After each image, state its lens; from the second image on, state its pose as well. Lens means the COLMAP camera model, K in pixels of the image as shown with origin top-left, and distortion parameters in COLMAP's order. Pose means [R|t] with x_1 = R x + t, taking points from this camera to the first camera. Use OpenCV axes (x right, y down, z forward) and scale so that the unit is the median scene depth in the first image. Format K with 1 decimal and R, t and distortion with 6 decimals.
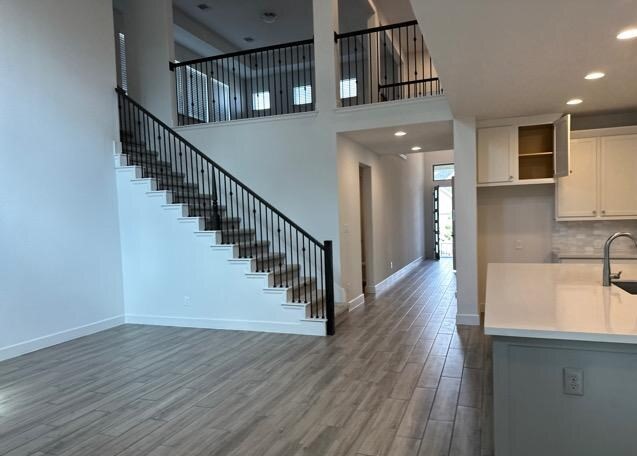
lens RADIAL K [[449.8, 0, 313.0], [0, 449.8, 228.9], [0, 0, 1]] dist [0.033107, -0.043743]
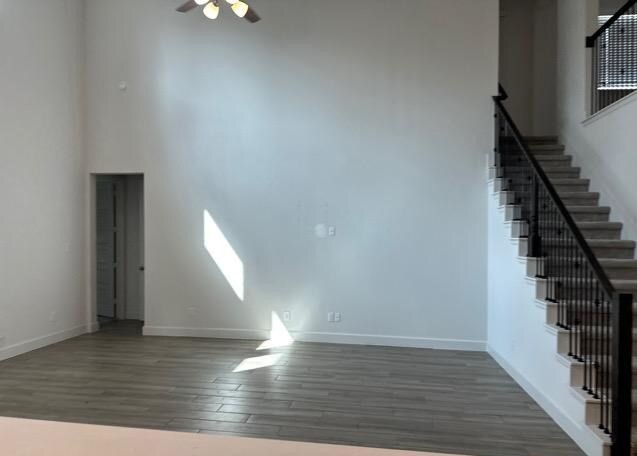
lens RADIAL K [[449.8, 0, 317.3], [0, 449.8, 227.1], [0, 0, 1]] dist [0.033107, -0.043743]
pose [[0.231045, 0.020636, -0.972724, 0.520826], [-0.047381, 0.998827, 0.009936, -0.046086], [0.971789, 0.043793, 0.231751, 0.594119]]
